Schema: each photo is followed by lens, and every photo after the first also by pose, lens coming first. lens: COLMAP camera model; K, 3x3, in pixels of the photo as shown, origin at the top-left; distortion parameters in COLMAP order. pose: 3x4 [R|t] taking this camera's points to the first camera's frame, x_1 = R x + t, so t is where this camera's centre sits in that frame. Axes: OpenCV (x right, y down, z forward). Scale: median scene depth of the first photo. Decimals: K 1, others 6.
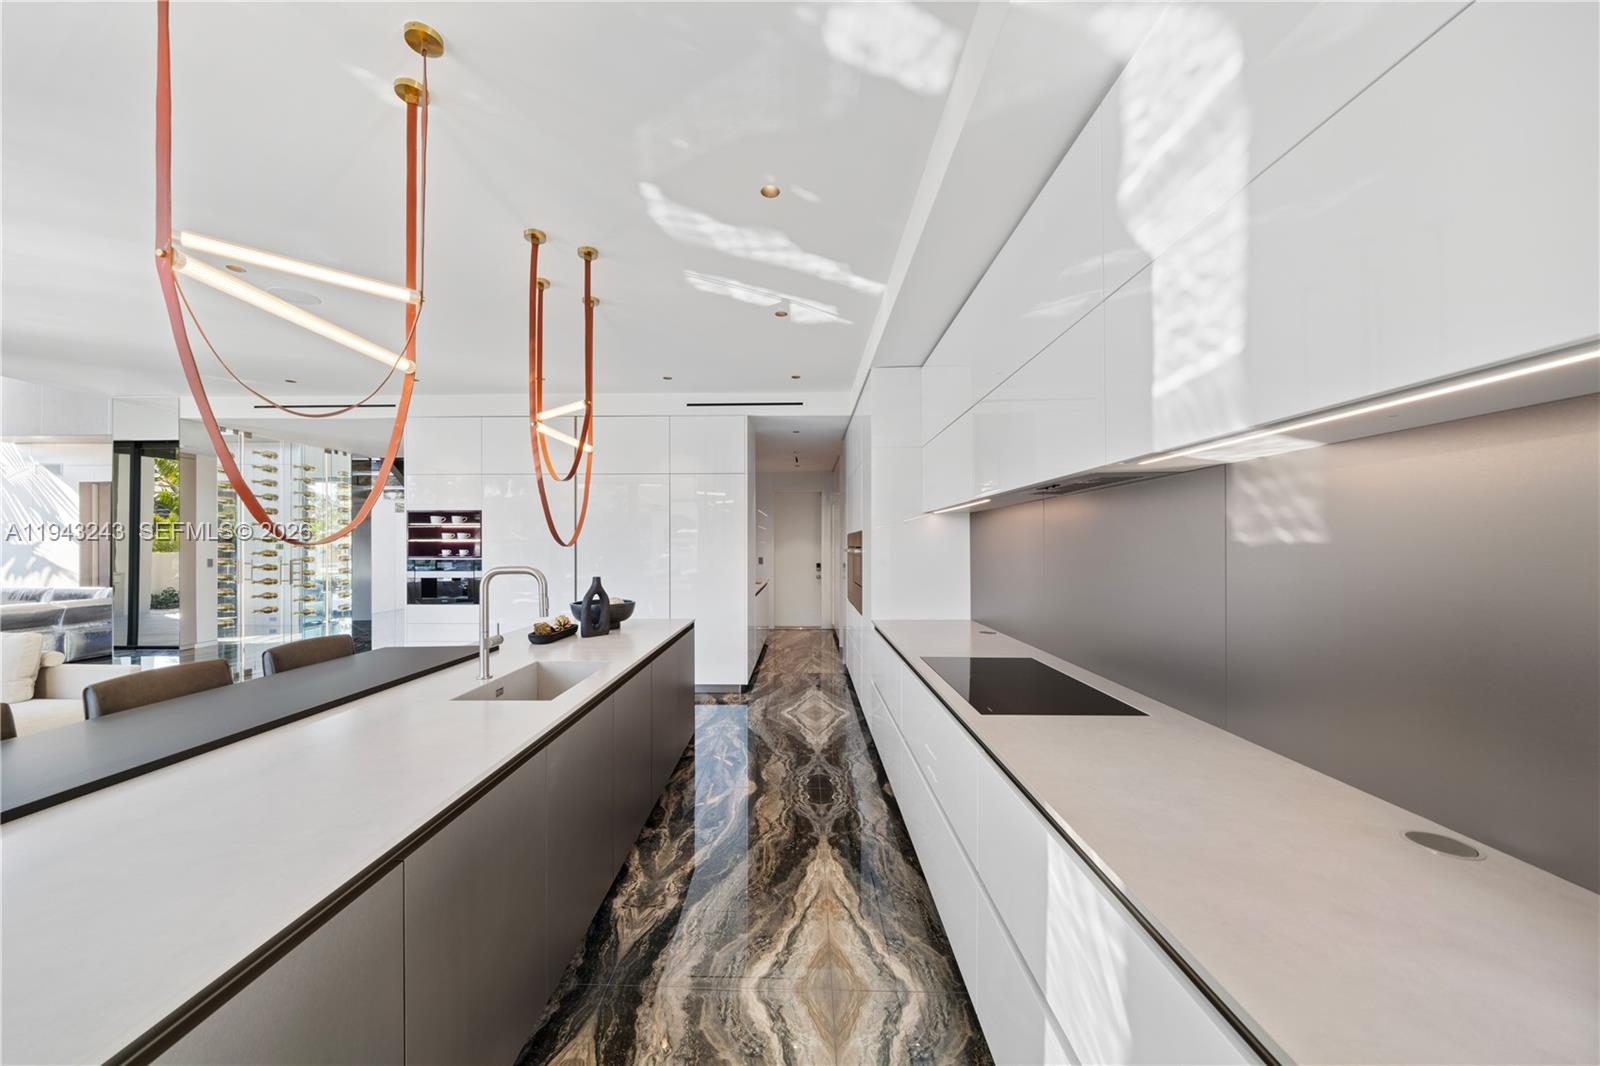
lens RADIAL K [[546.6, 0, 793.1], [0, 546.6, 541.9], [0, 0, 1]] dist [-0.001025, -0.000248]
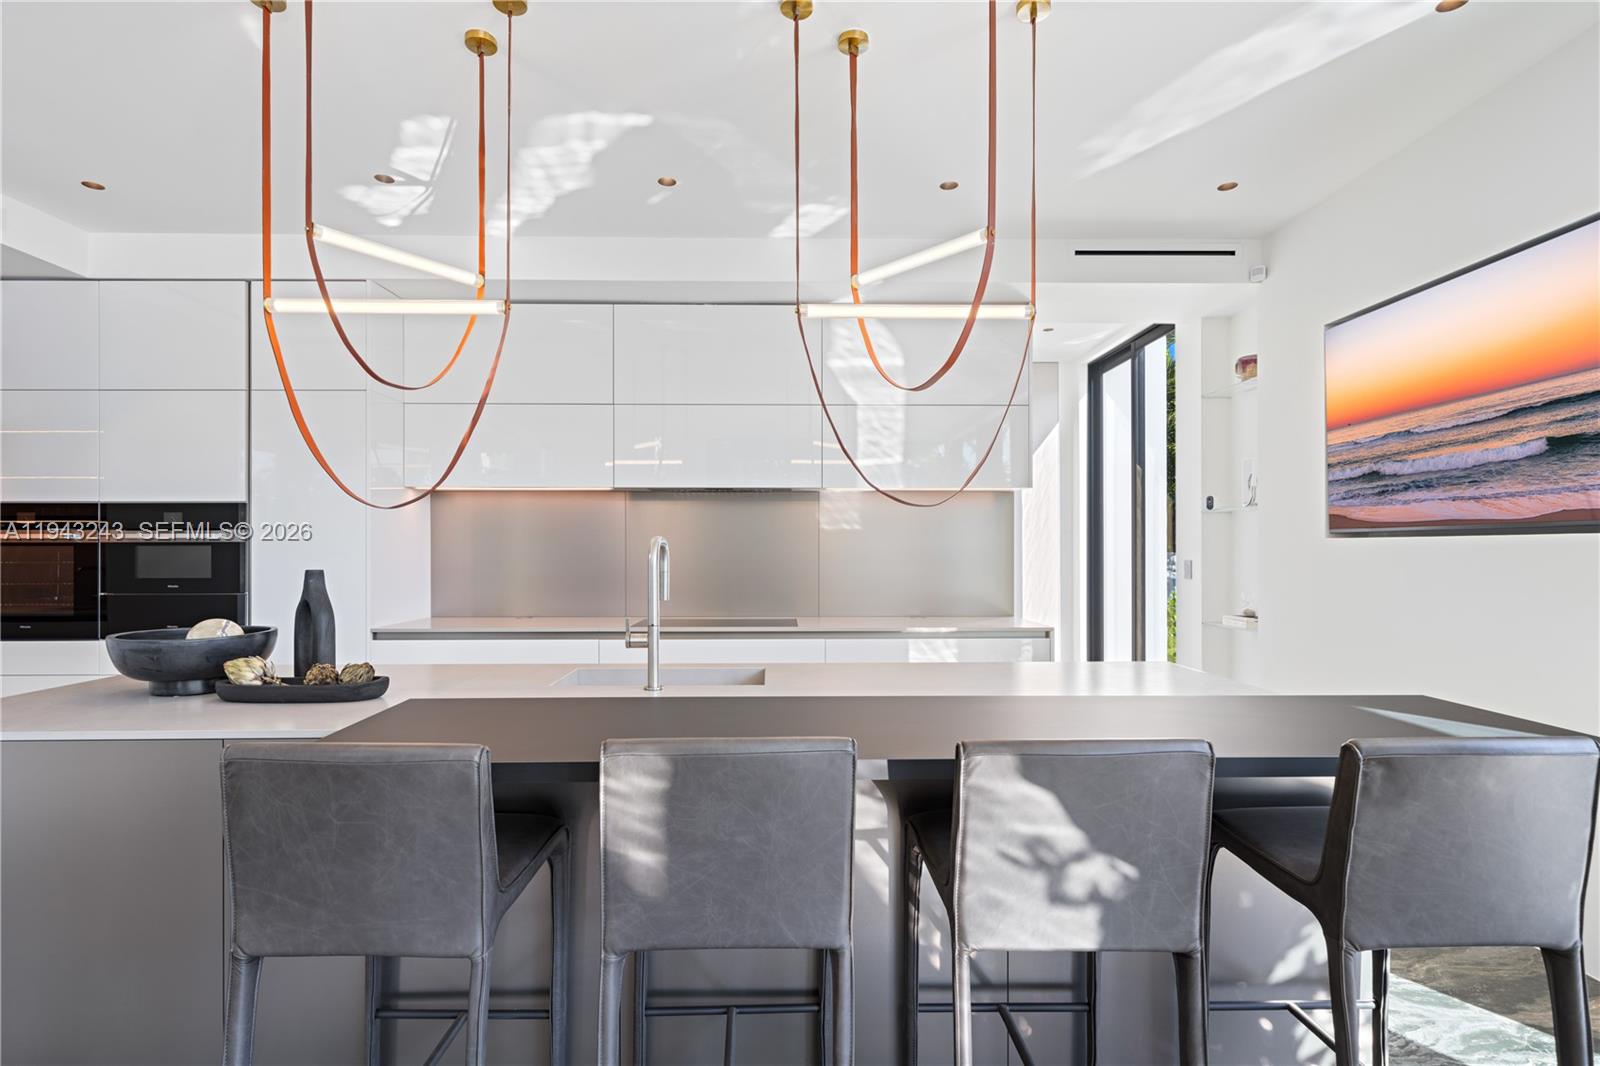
lens RADIAL K [[811.0, 0, 804.4], [0, 811.0, 537.0], [0, 0, 1]] dist [-0.015469, 0.000220]
pose [[-0.055270, 0.017356, 0.998321, -2.726498], [0.000709, 0.999849, -0.017343, 0.099072], [-0.998471, -0.000251, -0.055274, 1.390375]]
